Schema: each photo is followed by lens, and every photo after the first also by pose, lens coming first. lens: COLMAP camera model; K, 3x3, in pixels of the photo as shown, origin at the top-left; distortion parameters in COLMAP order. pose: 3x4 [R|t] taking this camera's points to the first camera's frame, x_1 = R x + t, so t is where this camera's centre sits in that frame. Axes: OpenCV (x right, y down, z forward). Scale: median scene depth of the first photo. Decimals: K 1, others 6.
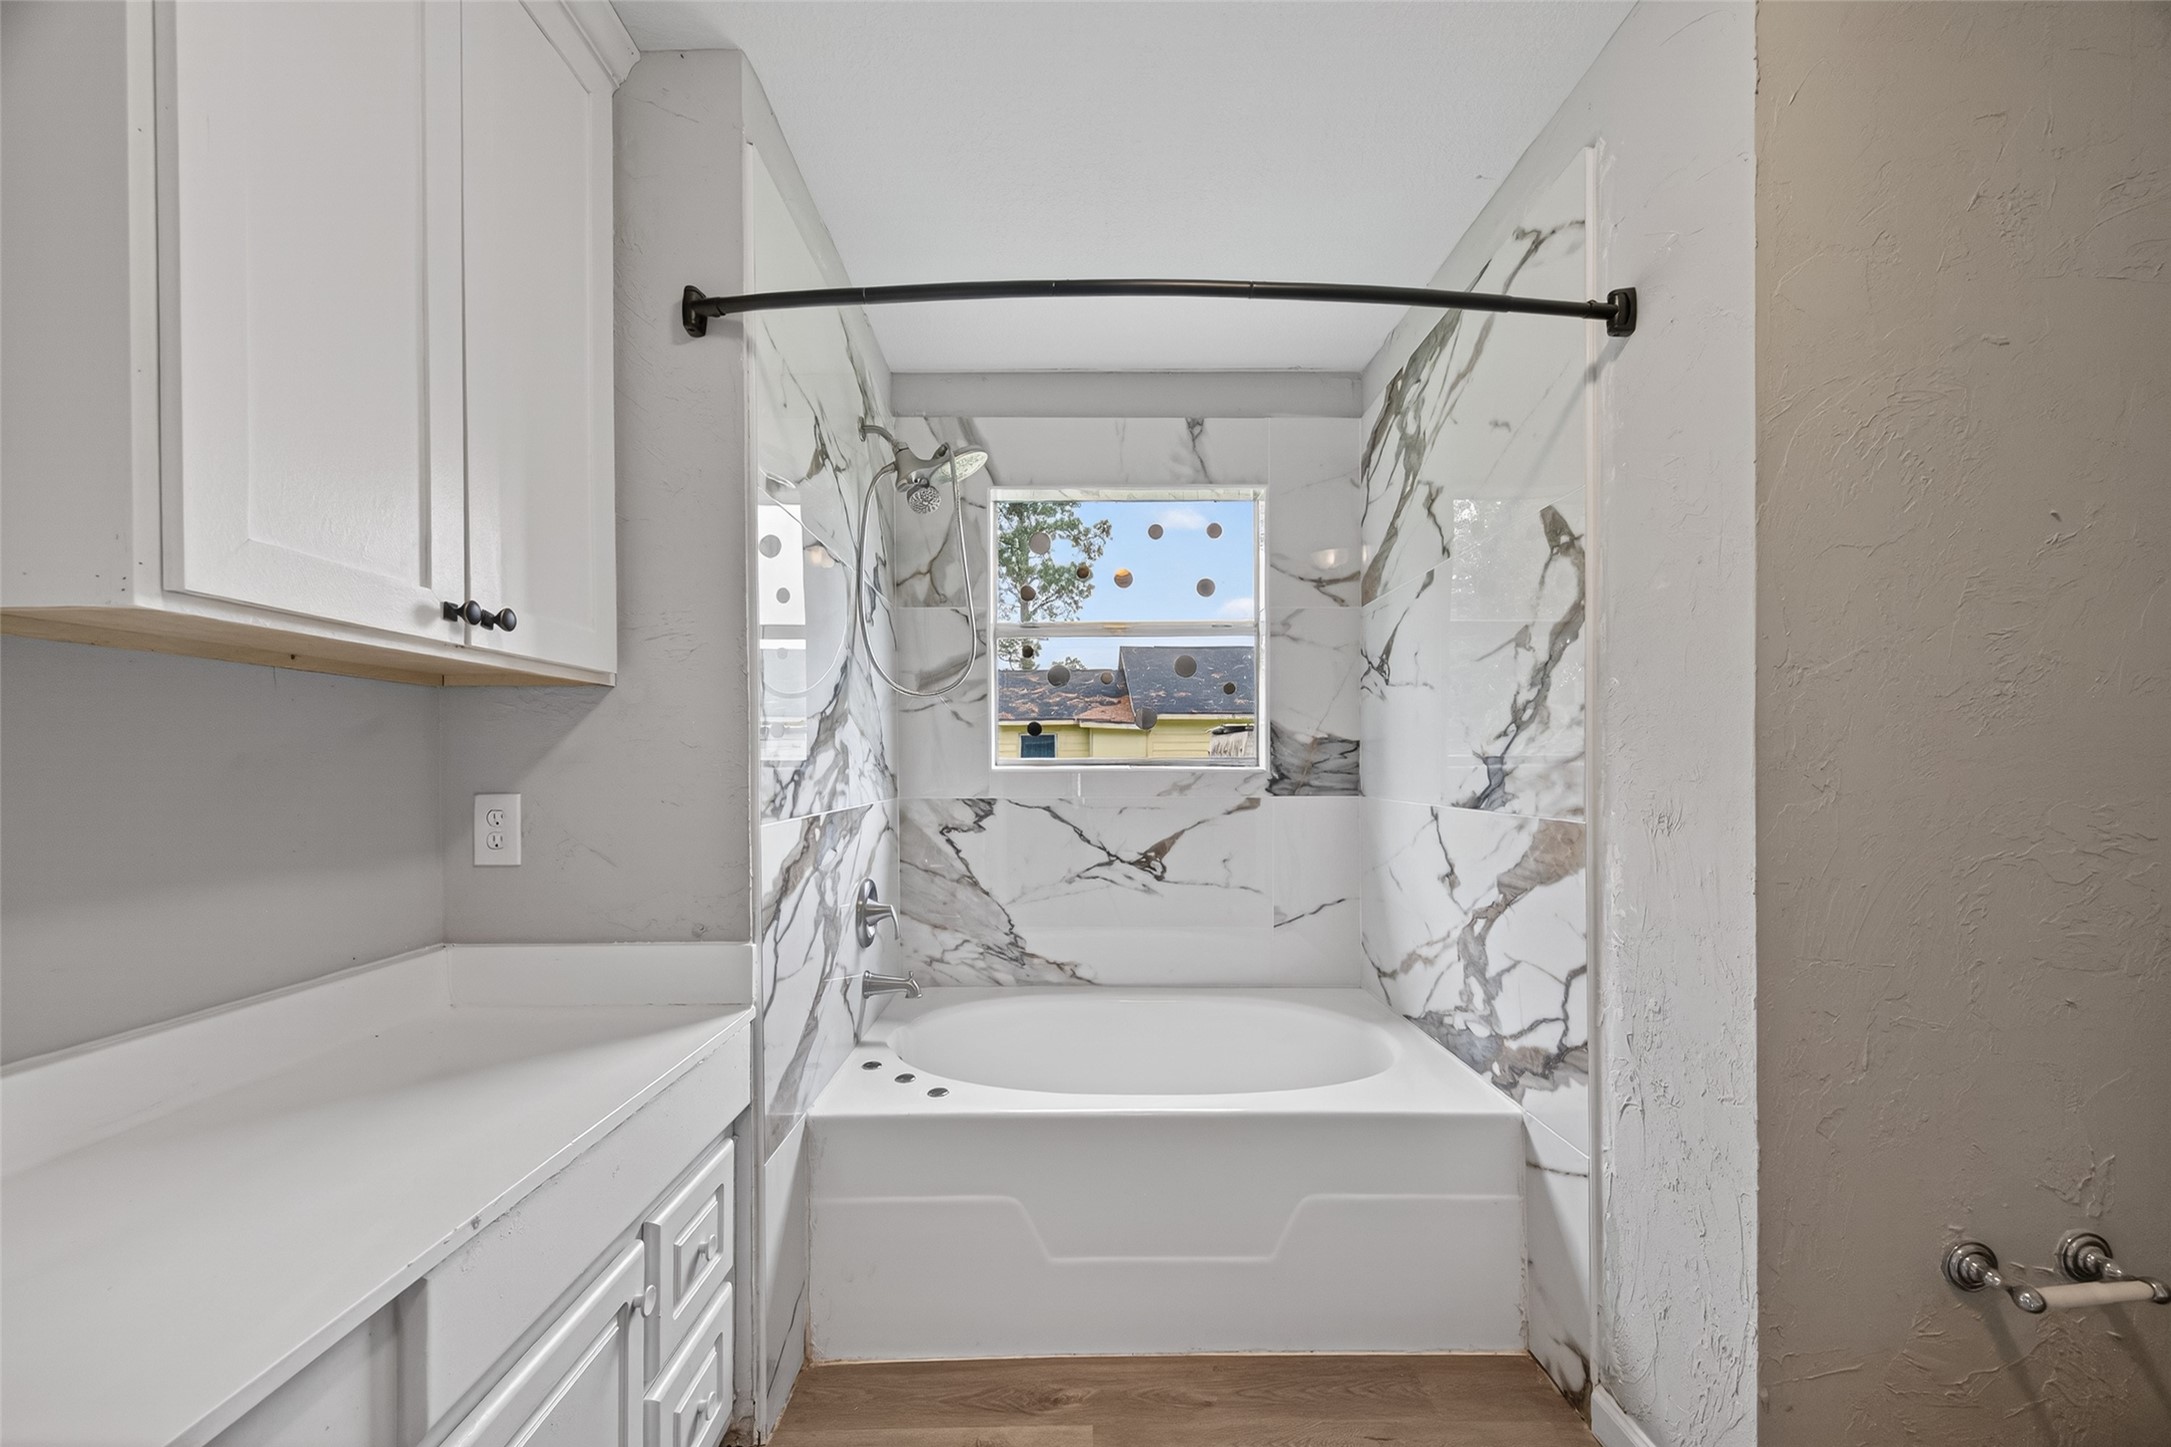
lens RADIAL K [[872.8, 0, 1085.4], [0, 872.8, 765.6], [0, 0, 1]] dist [0.000685, 0.000006]
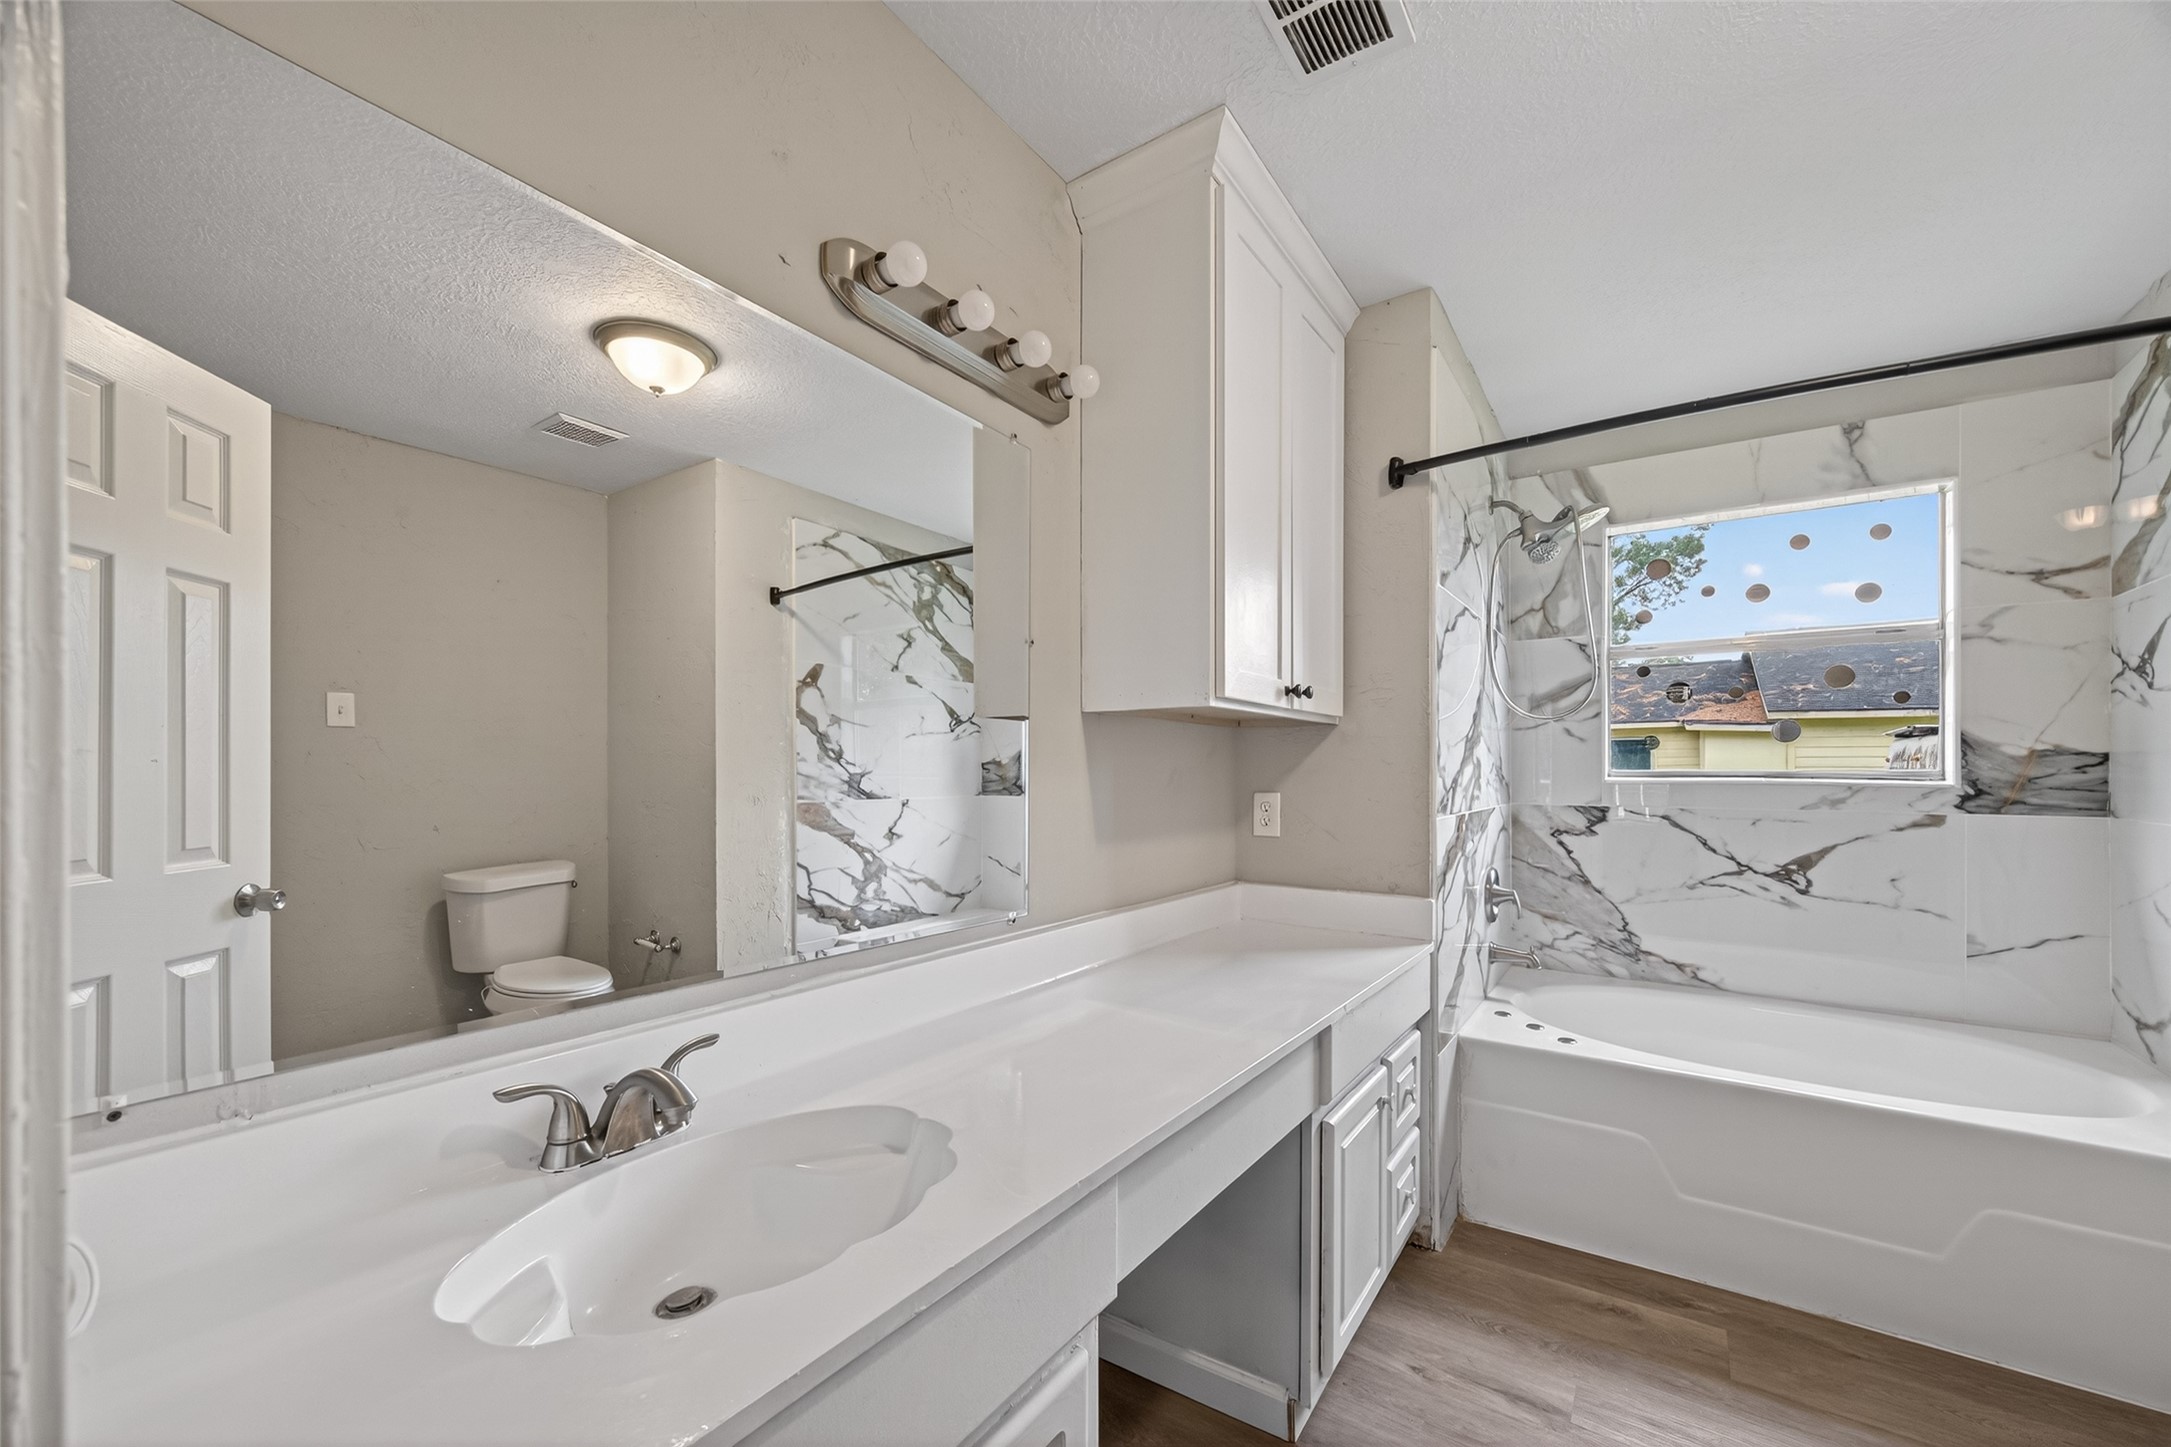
lens RADIAL K [[847.7, 0, 1079.6], [0, 847.7, 766.2], [0, 0, 1]] dist [0.003254, -0.001606]
pose [[0.811519, 0.004469, -0.584308, -0.019612], [-0.008213, 0.999959, -0.003759, -0.003865], [0.584268, 0.007850, 0.811523, -0.270222]]
